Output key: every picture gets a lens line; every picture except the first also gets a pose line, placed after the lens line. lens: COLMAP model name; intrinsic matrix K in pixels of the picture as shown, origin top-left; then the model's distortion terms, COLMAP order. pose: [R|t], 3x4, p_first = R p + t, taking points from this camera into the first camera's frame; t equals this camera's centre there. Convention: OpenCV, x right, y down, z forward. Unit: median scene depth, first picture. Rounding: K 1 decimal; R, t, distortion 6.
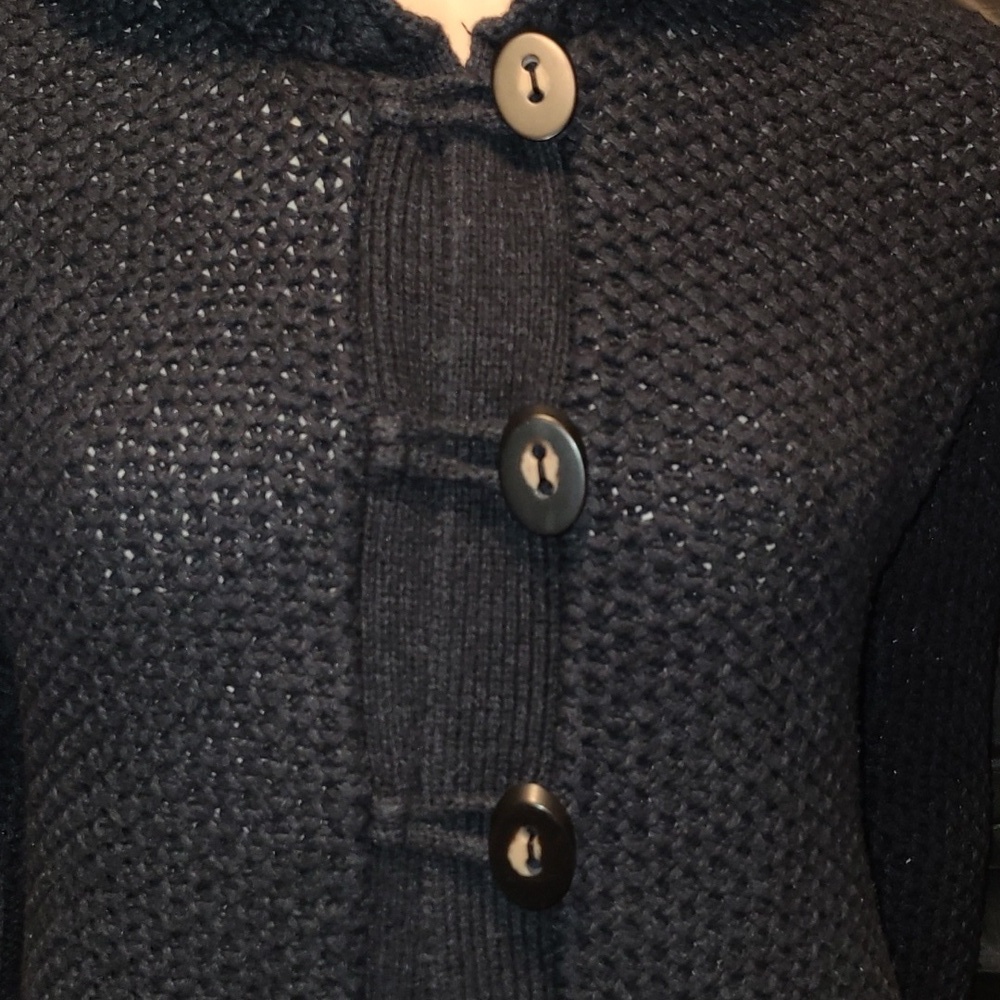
lens RADIAL K [[1599.7, 0, 428.6], [0, 1599.7, 500.2], [0, 0, 1]] dist [0.060236, -0.008925]
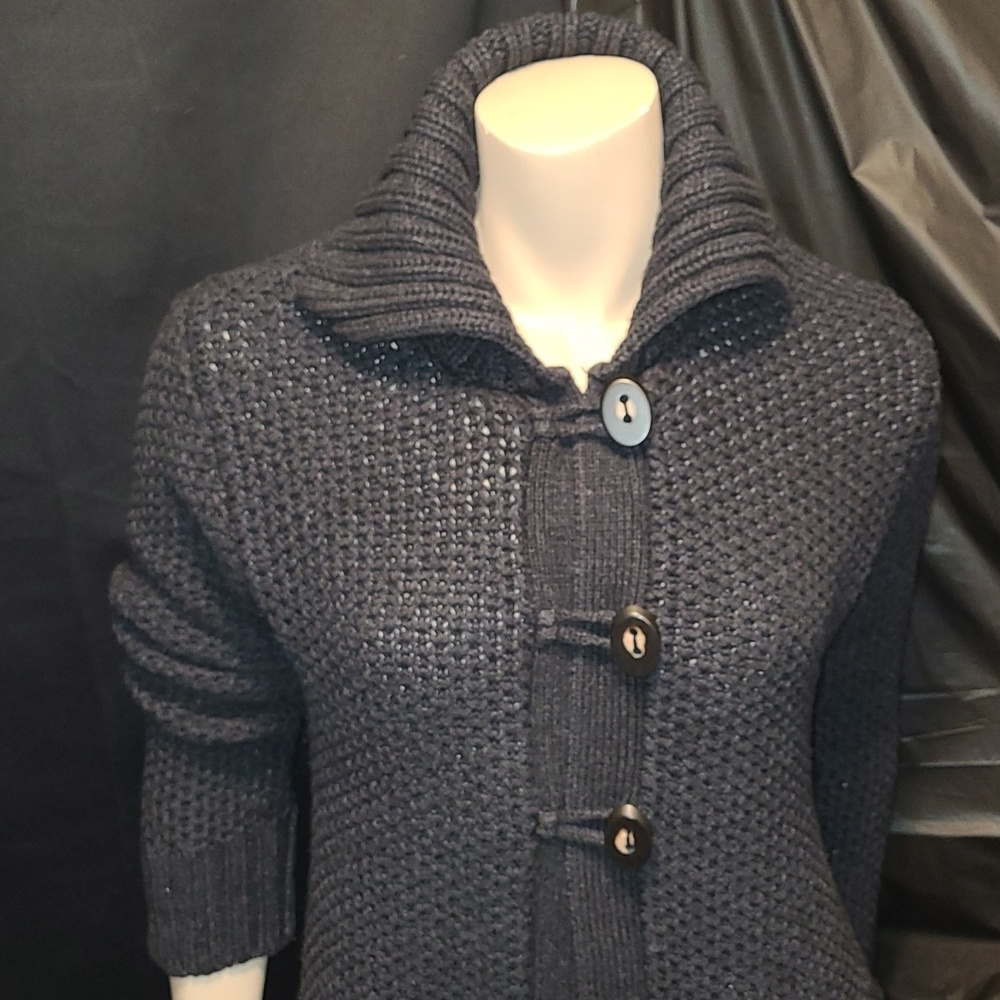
lens RADIAL K [[1599.7, 0, 428.6], [0, 1599.7, 500.2], [0, 0, 1]] dist [0.060236, -0.008925]
pose [[0.999600, -0.025885, 0.011377, -0.168818], [0.023781, 0.987320, 0.156953, -0.441789], [-0.015296, -0.156620, 0.987541, -0.710581]]
